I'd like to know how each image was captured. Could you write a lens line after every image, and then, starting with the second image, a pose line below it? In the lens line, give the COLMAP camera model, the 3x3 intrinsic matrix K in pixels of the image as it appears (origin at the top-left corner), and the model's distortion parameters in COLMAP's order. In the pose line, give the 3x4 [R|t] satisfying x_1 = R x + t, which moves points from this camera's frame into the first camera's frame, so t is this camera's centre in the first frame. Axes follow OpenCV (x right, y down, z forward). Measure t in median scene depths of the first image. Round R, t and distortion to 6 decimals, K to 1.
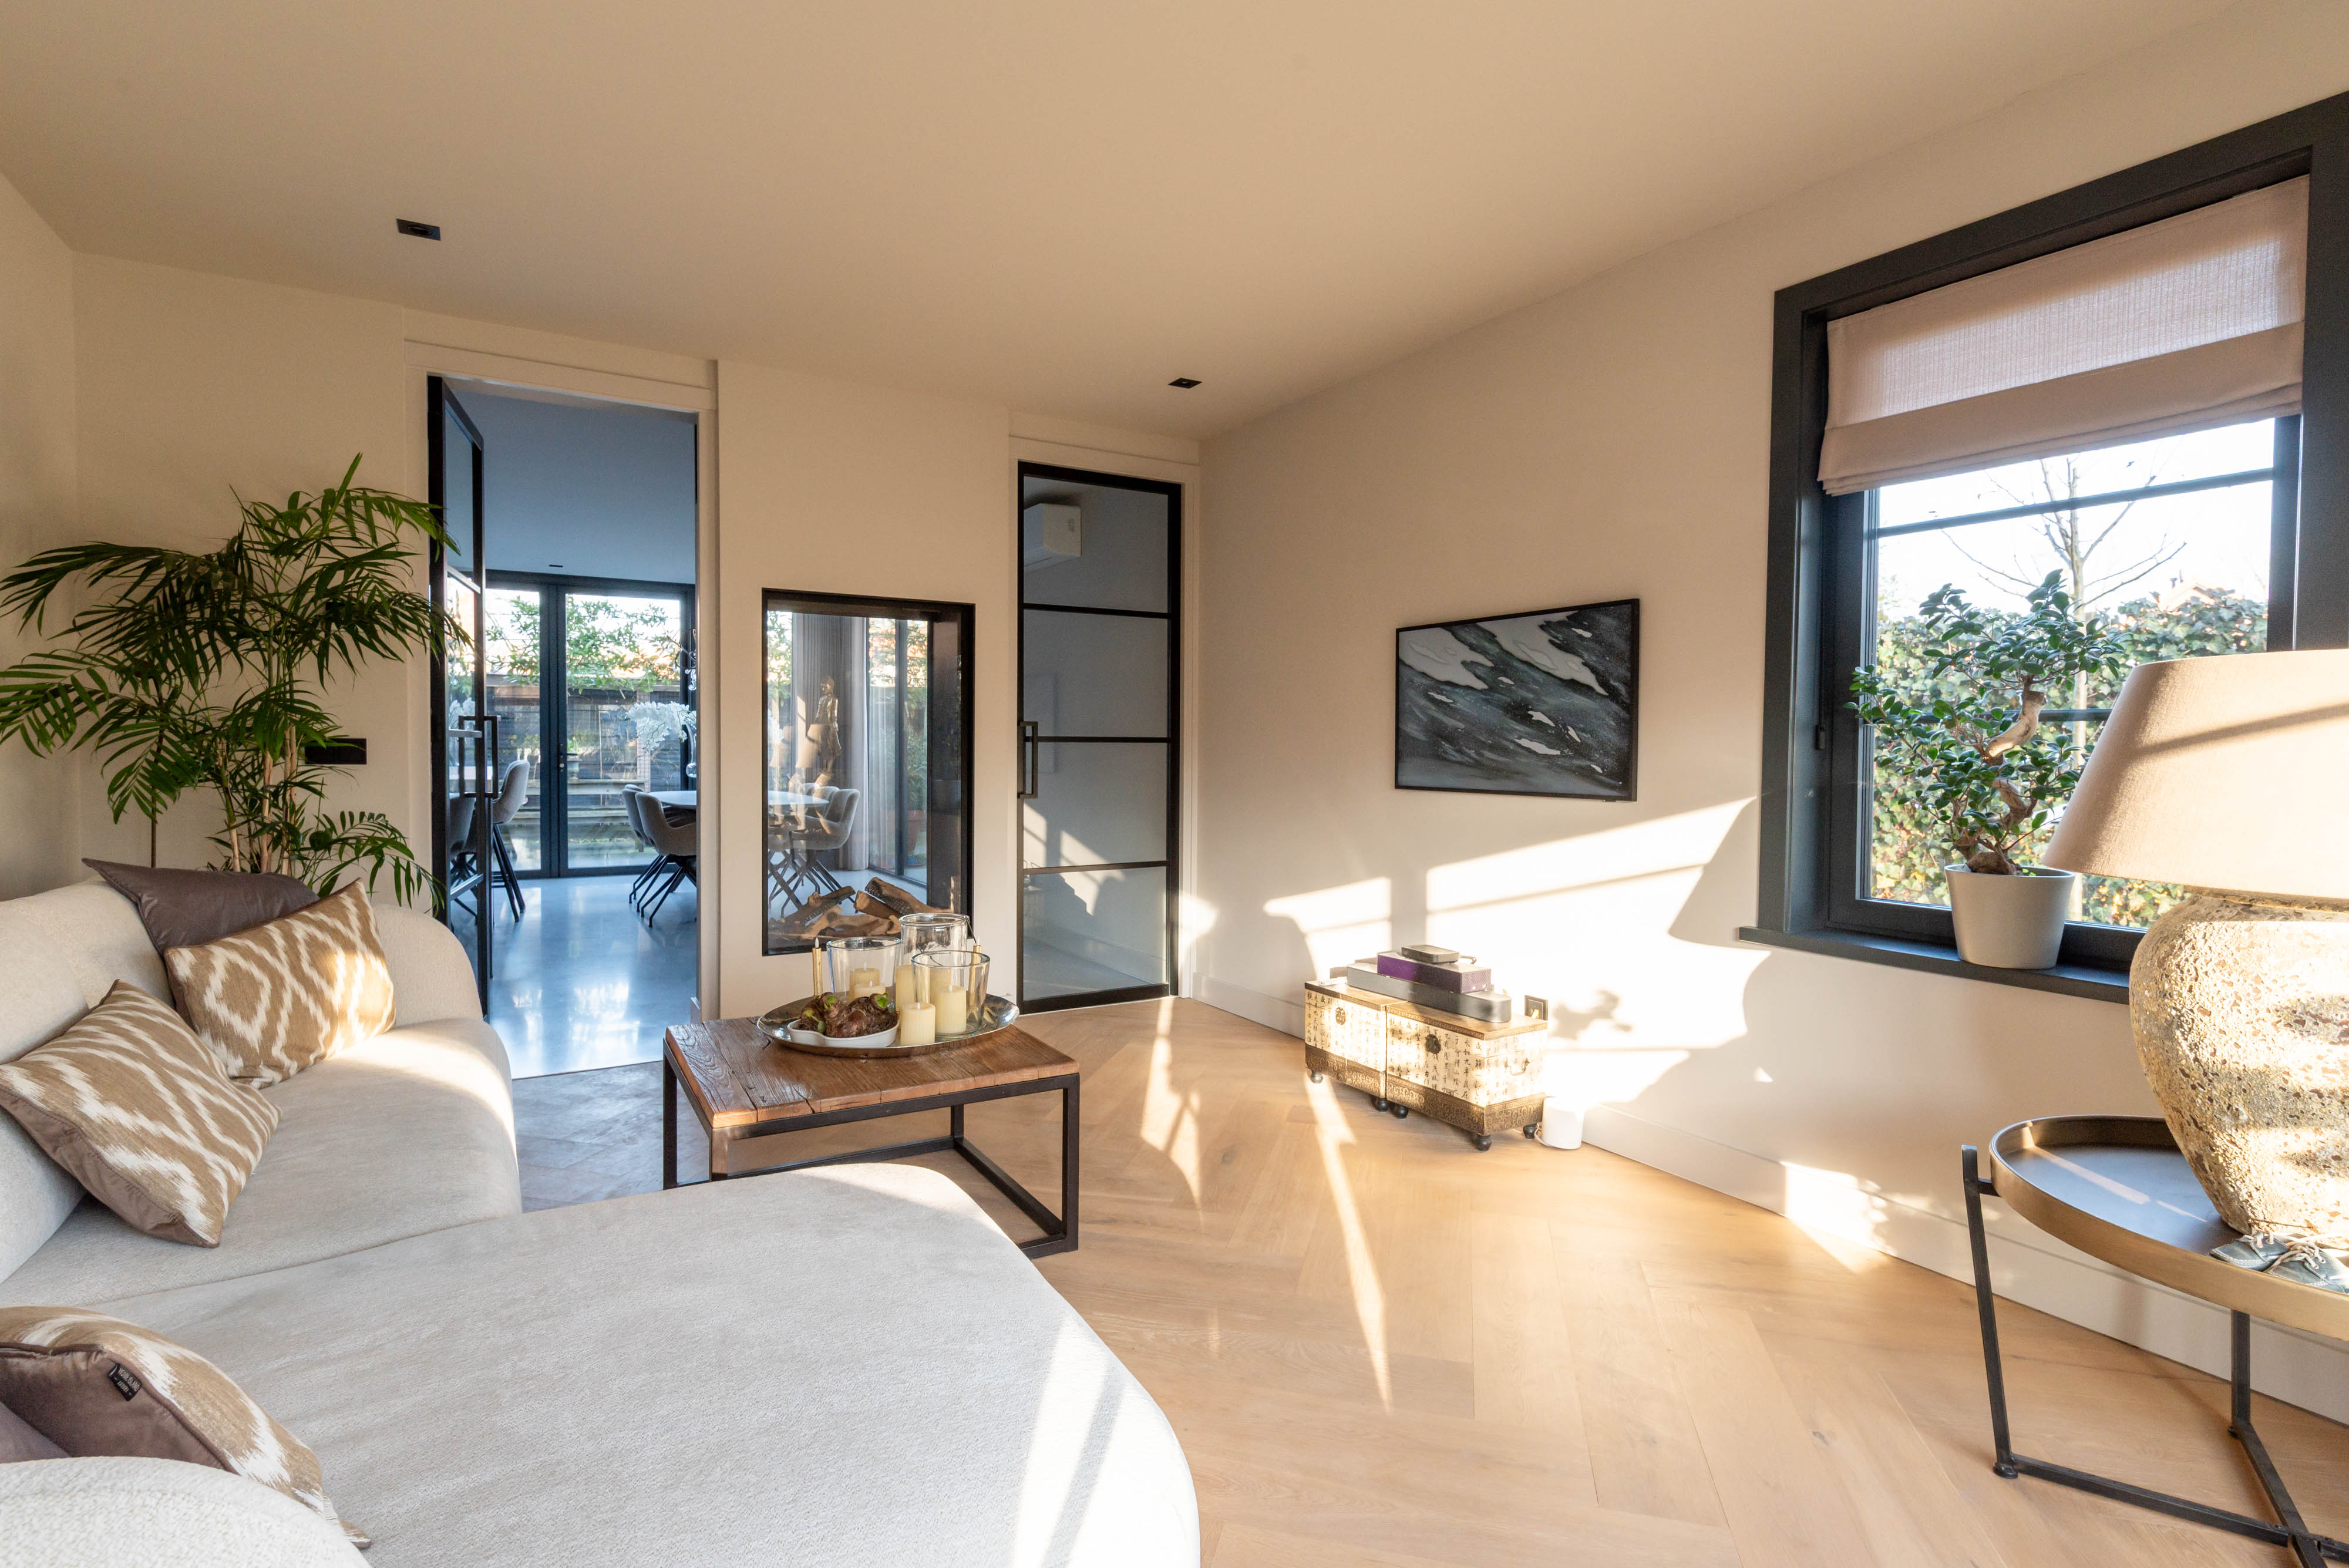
lens RADIAL K [[1145.7, 0, 1171.9], [0, 1145.7, 769.7], [0, 0, 1]] dist [0.004307, -0.000958]
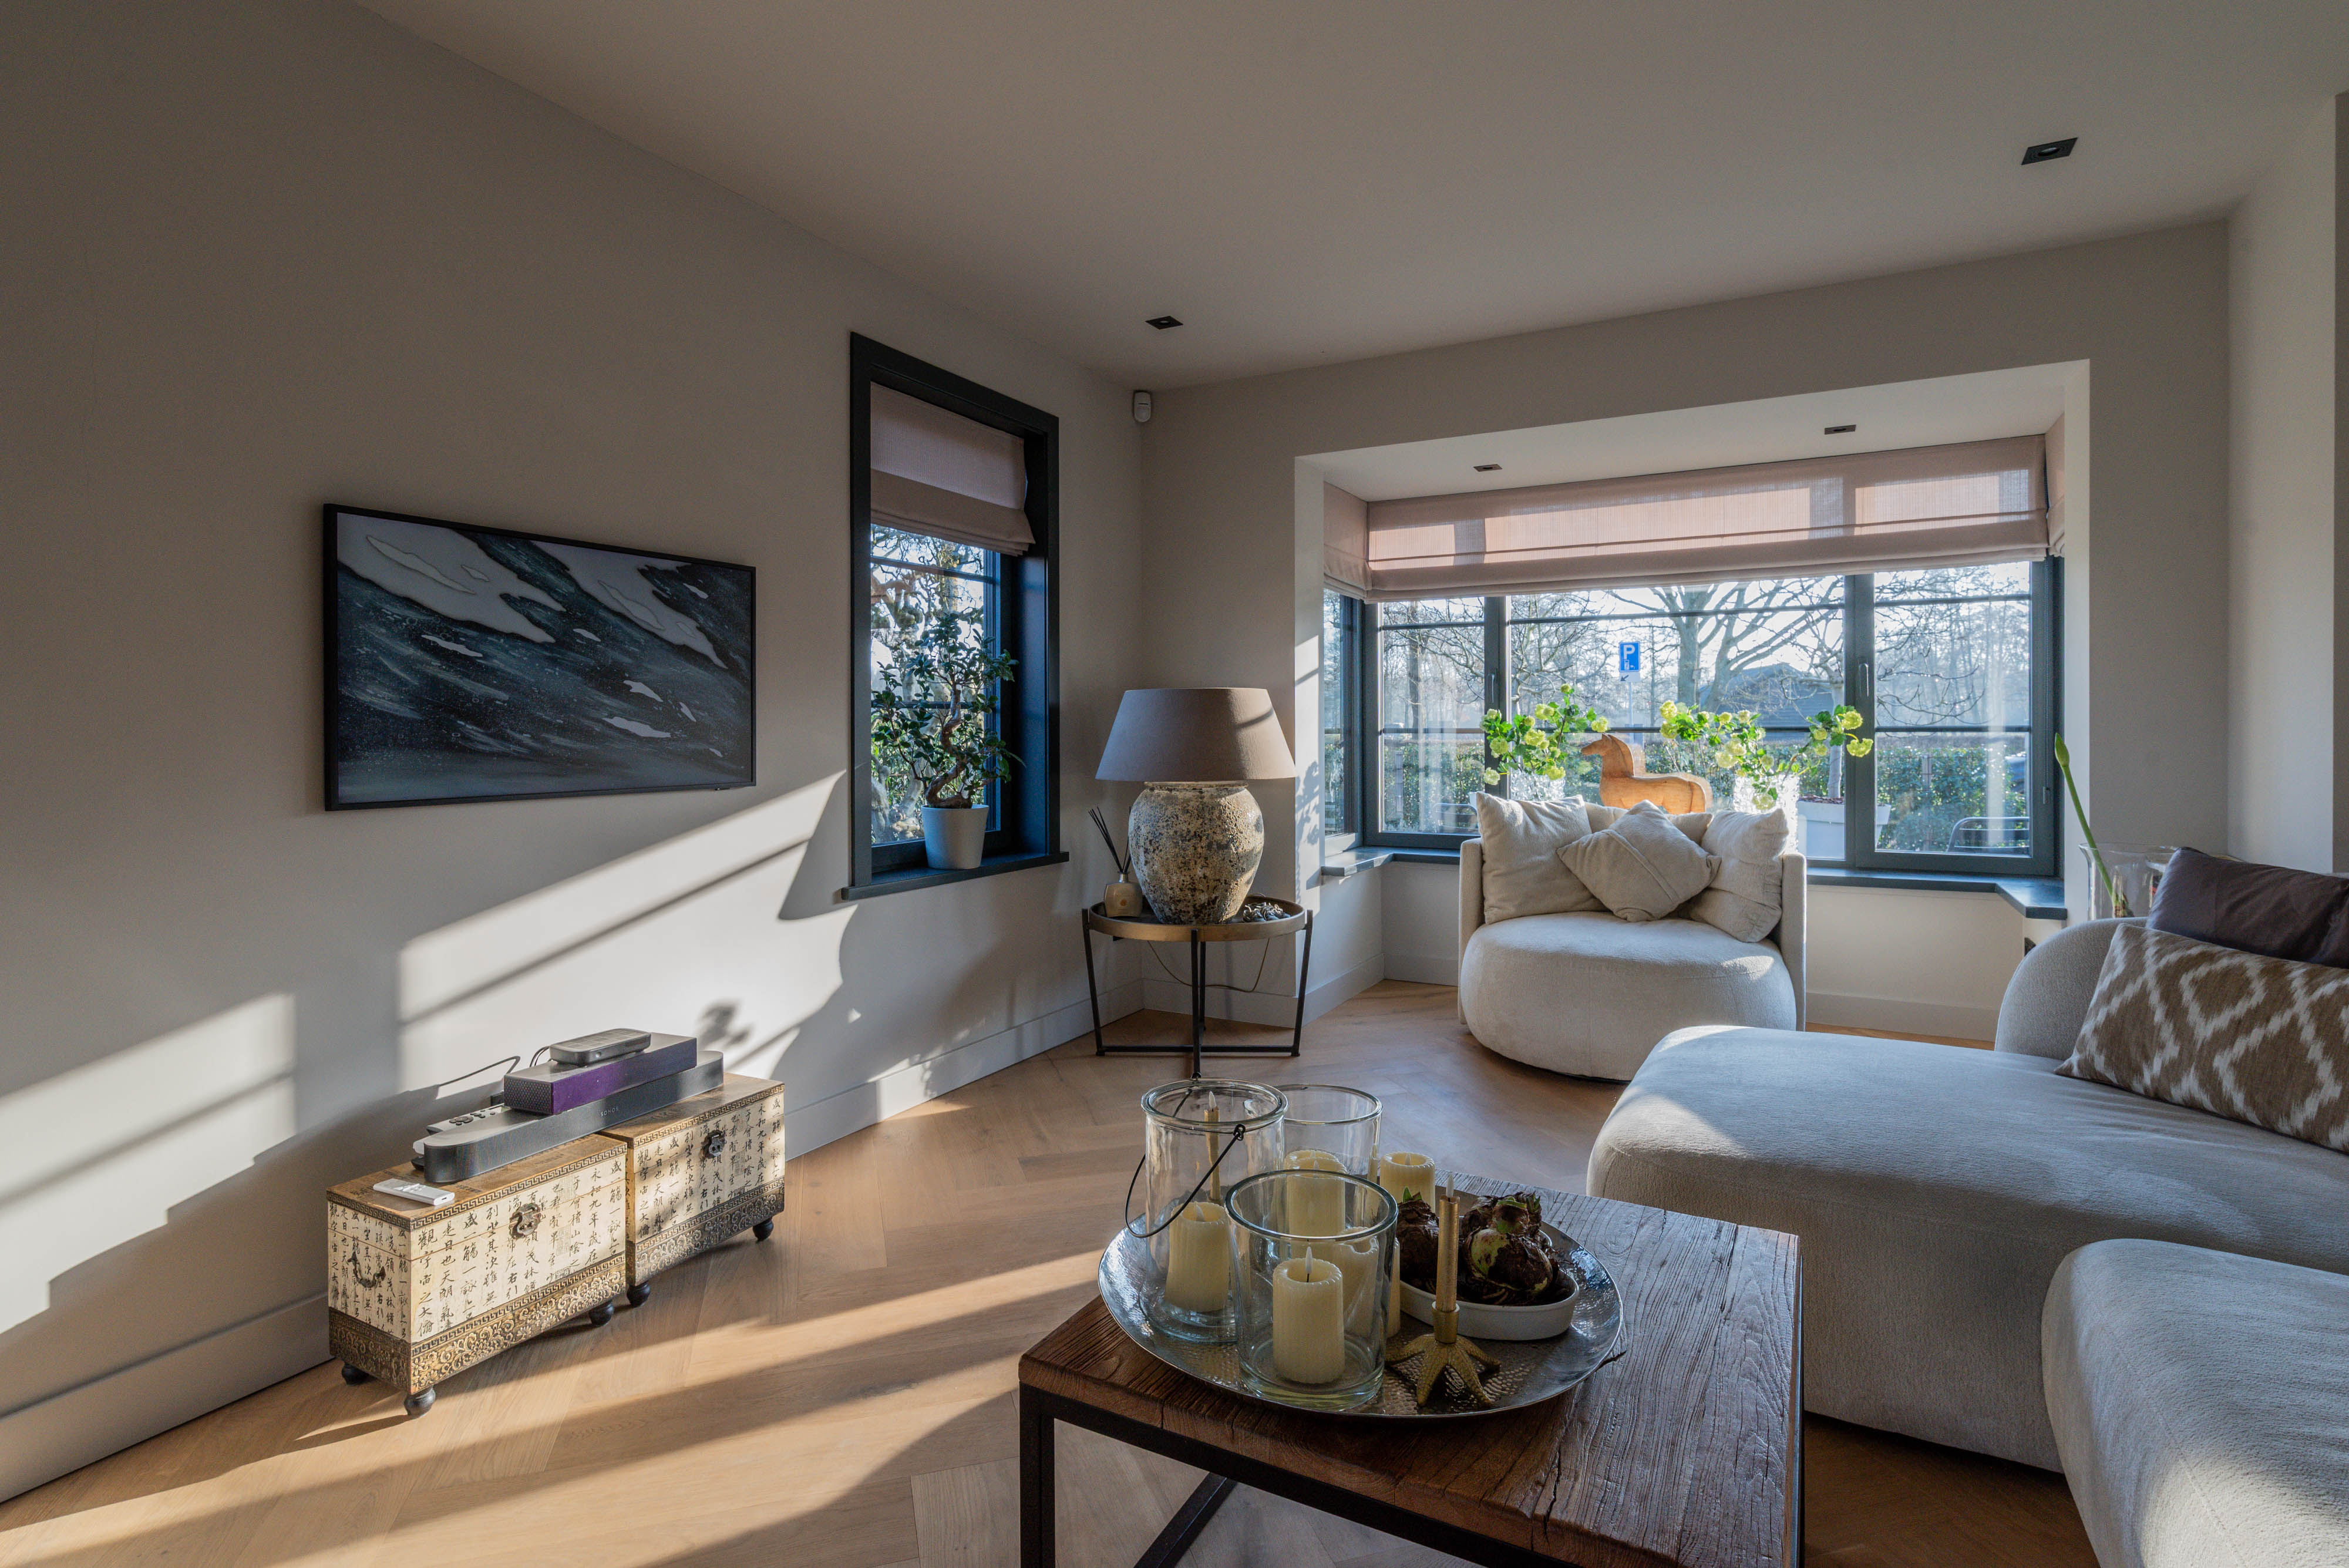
lens RADIAL K [[1145.7, 0, 1218.0], [0, 1145.7, 737.2], [0, 0, 1]] dist [0.004307, -0.000958]
pose [[-0.538800, -0.005192, 0.842418, -0.521607], [0.026656, 0.999375, 0.023208, -0.020821], [-0.842012, 0.034960, -0.538325, 1.069418]]
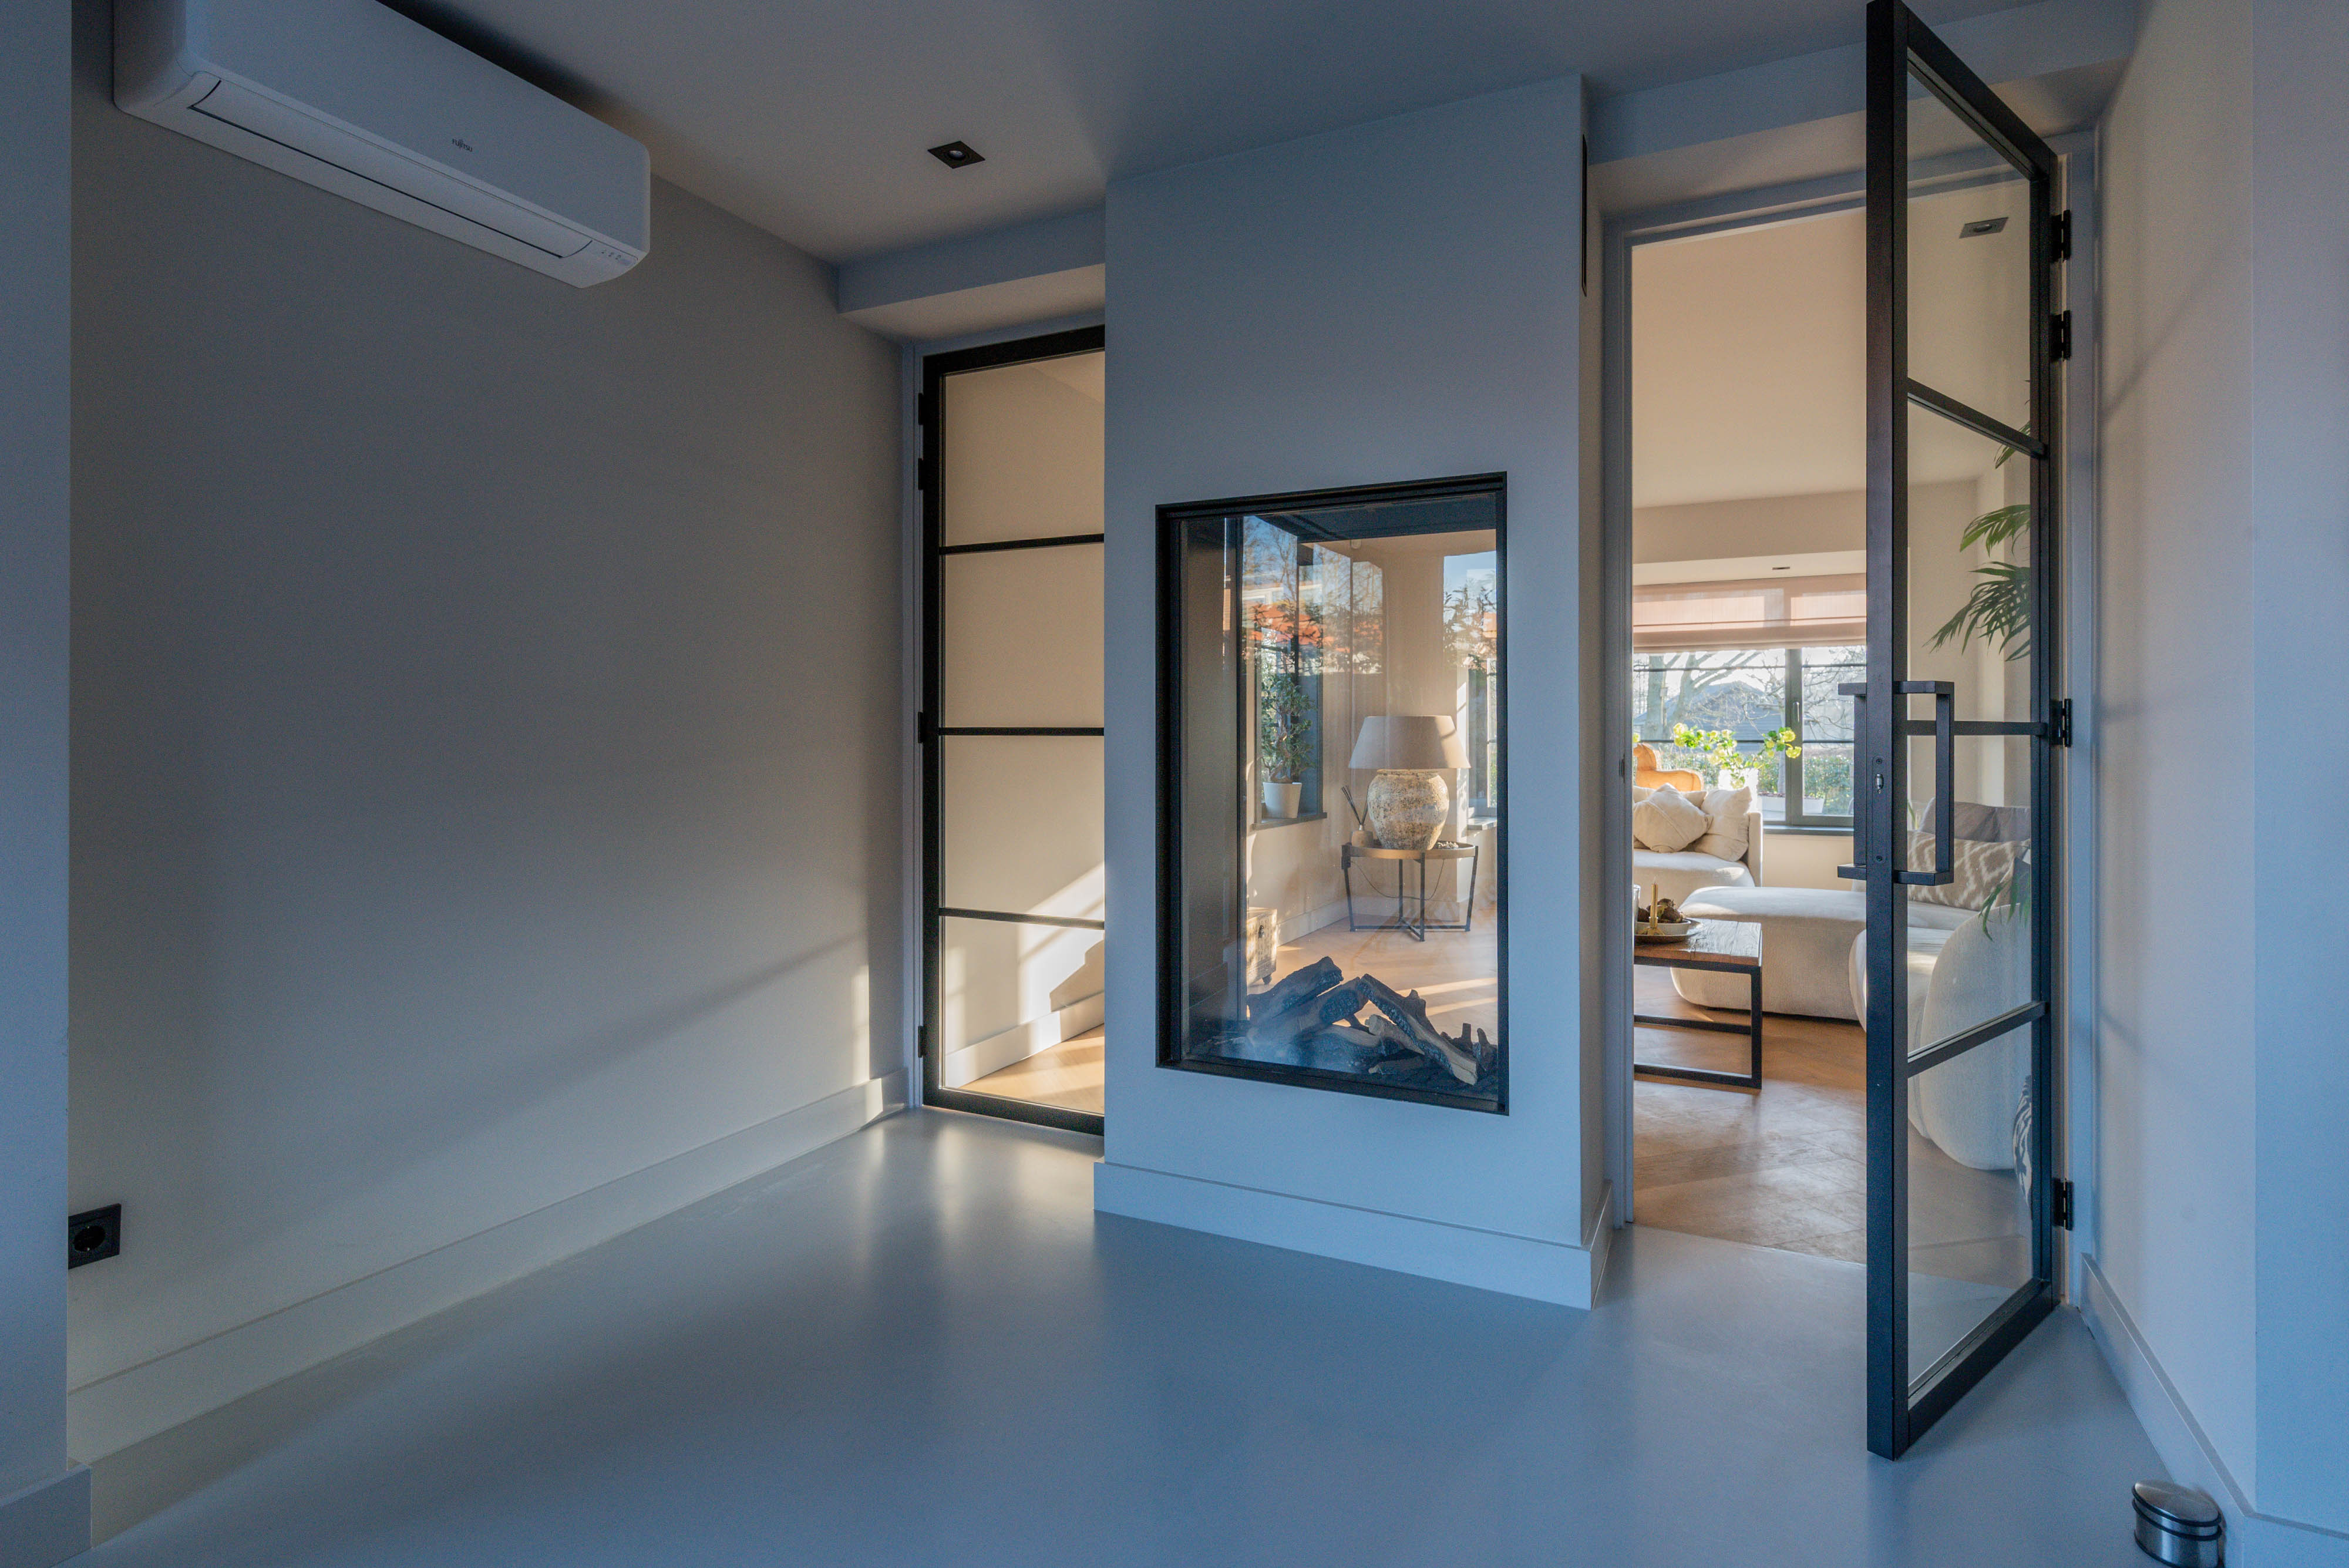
lens RADIAL K [[1145.7, 0, 1201.6], [0, 1145.7, 730.3], [0, 0, 1]] dist [0.004307, -0.000958]
pose [[-0.556233, 0.004834, 0.831012, -0.670843], [0.021691, 0.999727, 0.008703, -0.028180], [-0.830743, 0.022866, -0.556186, 1.327435]]
